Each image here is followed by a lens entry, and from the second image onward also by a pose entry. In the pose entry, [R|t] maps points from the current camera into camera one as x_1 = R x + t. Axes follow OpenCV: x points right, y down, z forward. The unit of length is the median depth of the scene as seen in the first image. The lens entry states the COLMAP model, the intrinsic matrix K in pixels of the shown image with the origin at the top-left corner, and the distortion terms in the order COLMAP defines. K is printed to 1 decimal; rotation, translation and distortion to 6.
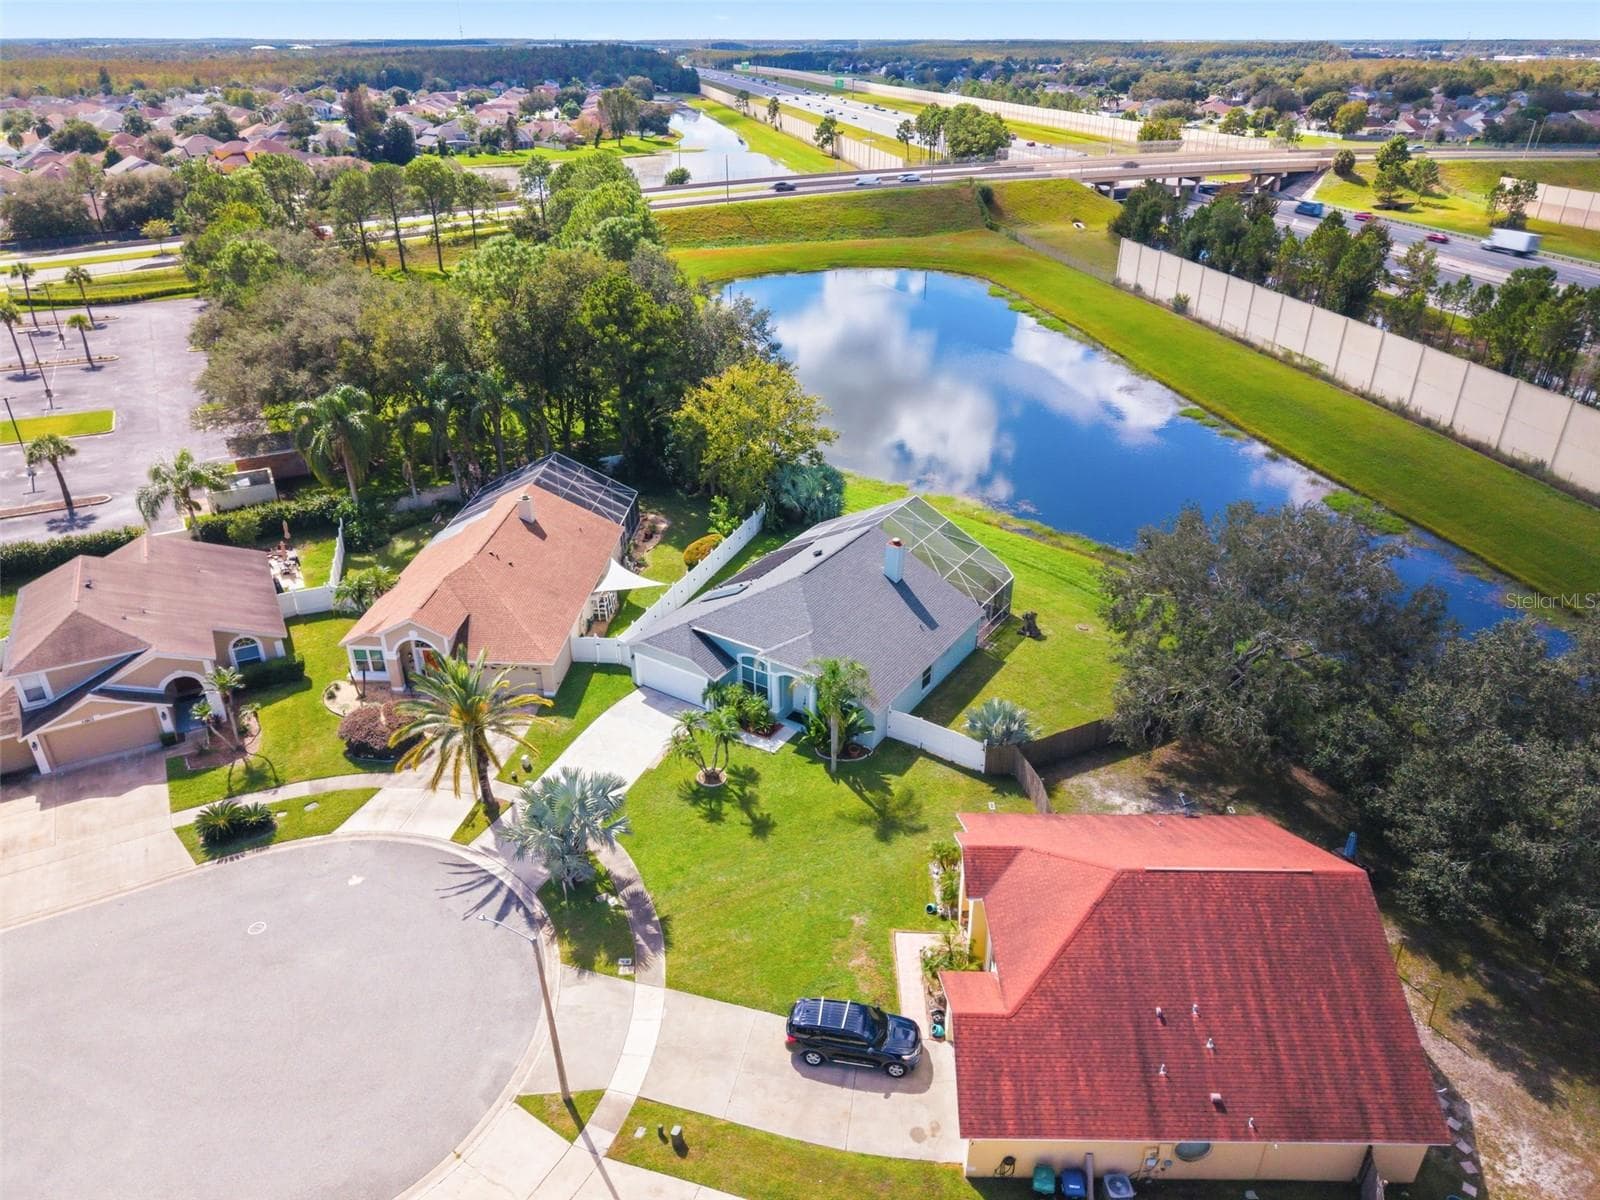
lens RADIAL K [[1043.8, 0, 800.0], [0, 1043.8, 600.0], [0, 0, 1]] dist [0.007511, -0.000991]
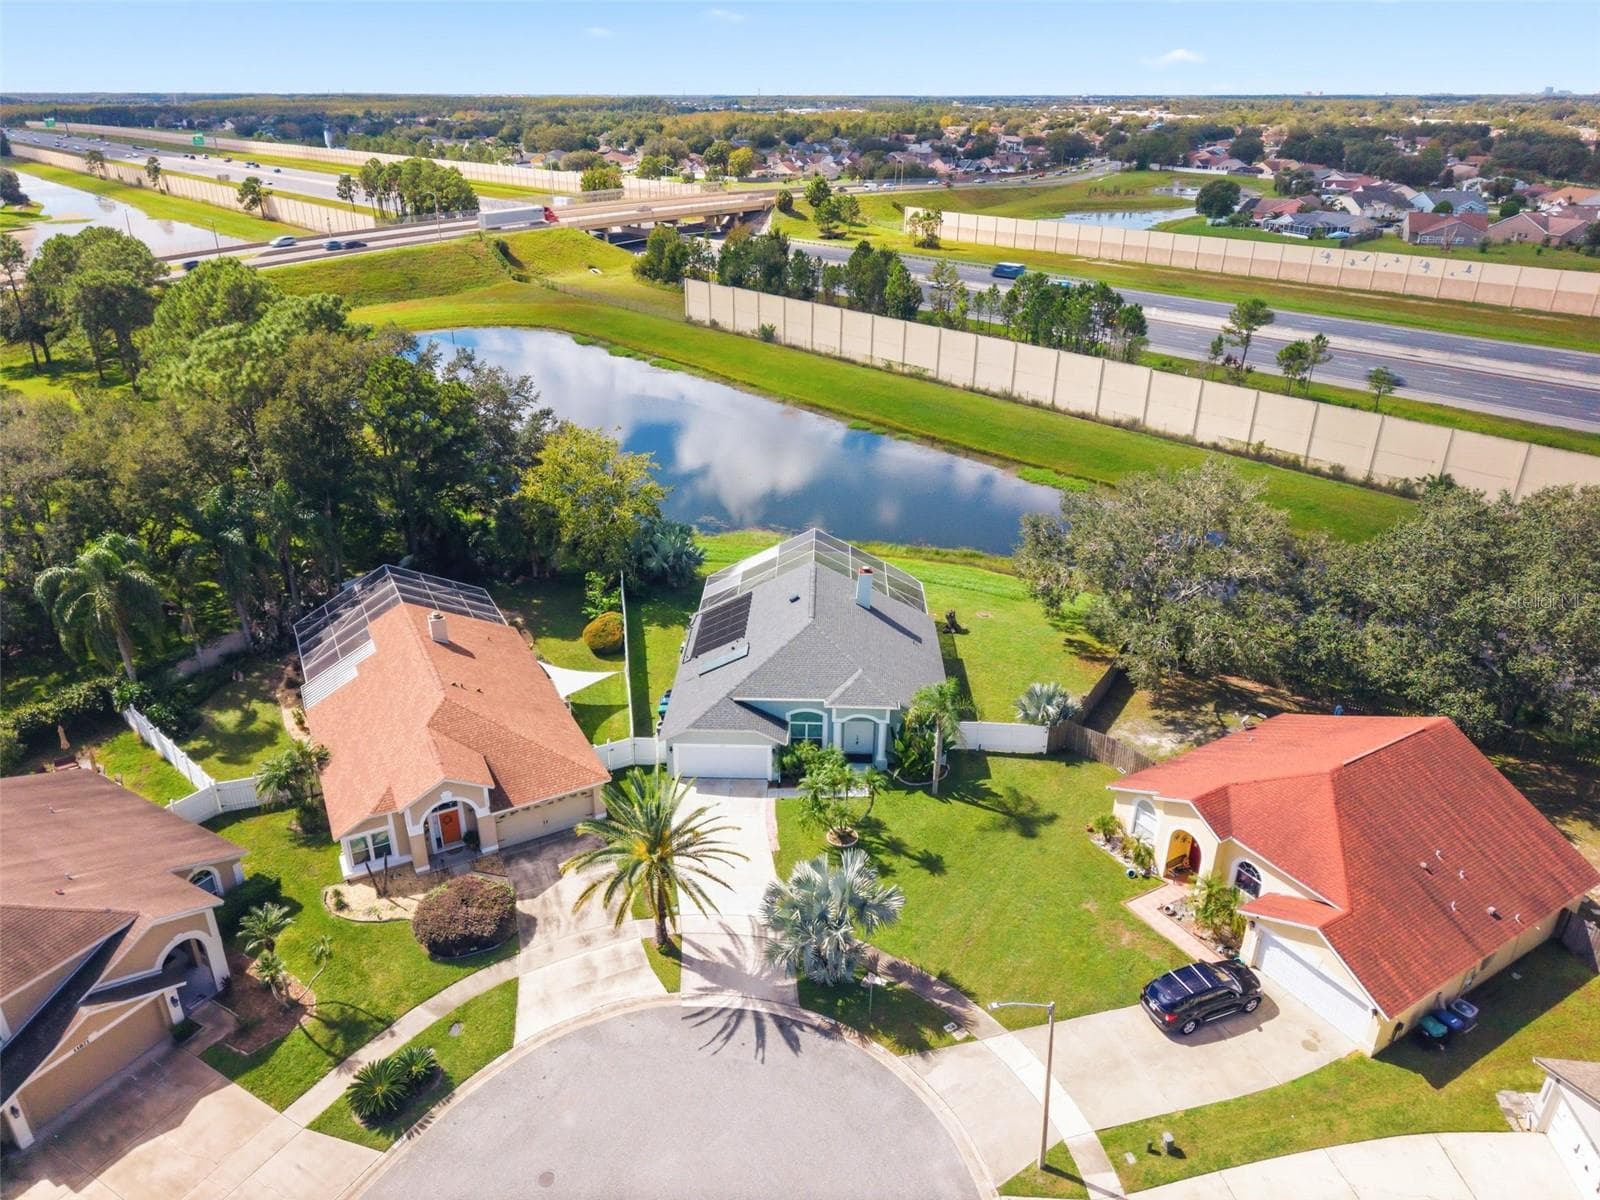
lens RADIAL K [[1052.6, 0, 782.0], [0, 1052.6, 601.2], [0, 0, 1]] dist [0.009820, -0.004833]
pose [[0.861062, -0.219288, 0.458787, -0.392819], [0.239058, 0.970883, 0.015388, -0.052722], [-0.448803, 0.096427, 0.888413, 0.098484]]
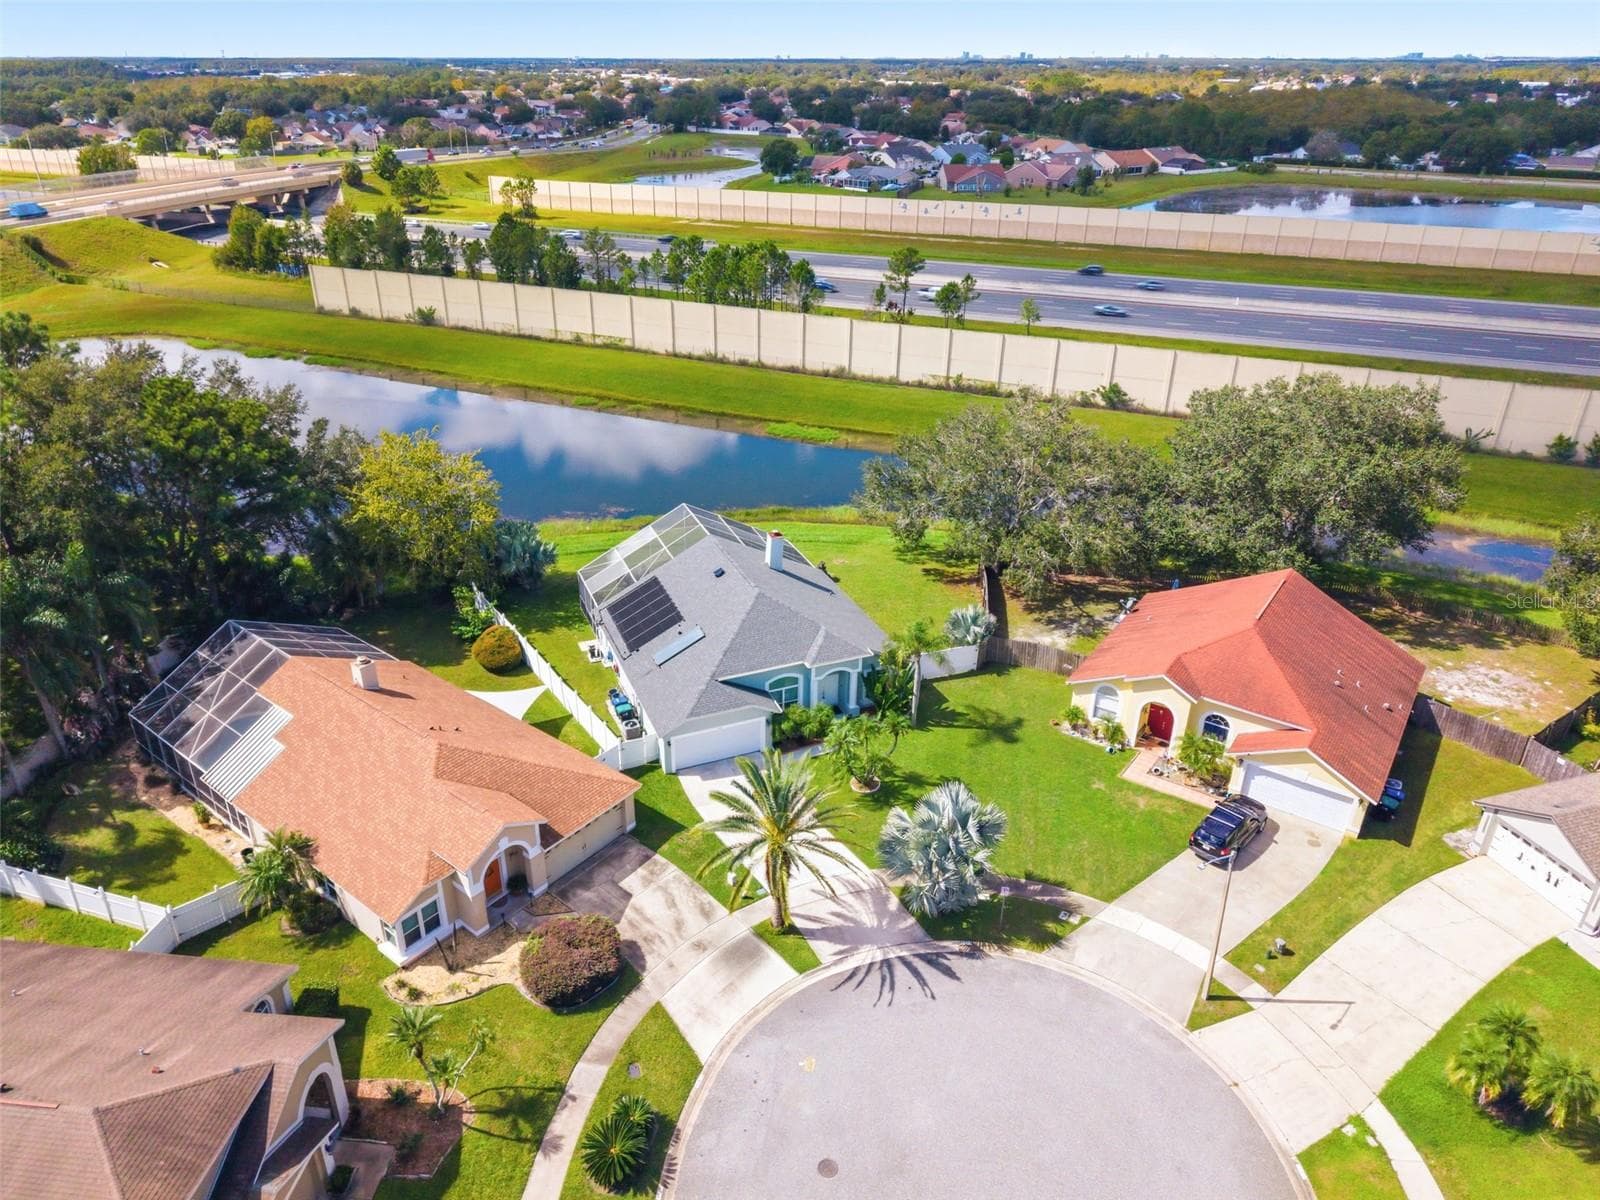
lens RADIAL K [[1056.2, 0, 777.2], [0, 1056.2, 601.8], [0, 0, 1]] dist [0.028428, -0.032093]
pose [[0.582155, -0.370104, 0.723960, -0.595391], [0.382701, 0.910324, 0.157638, -0.135824], [-0.717381, 0.185291, 0.671589, 0.250863]]
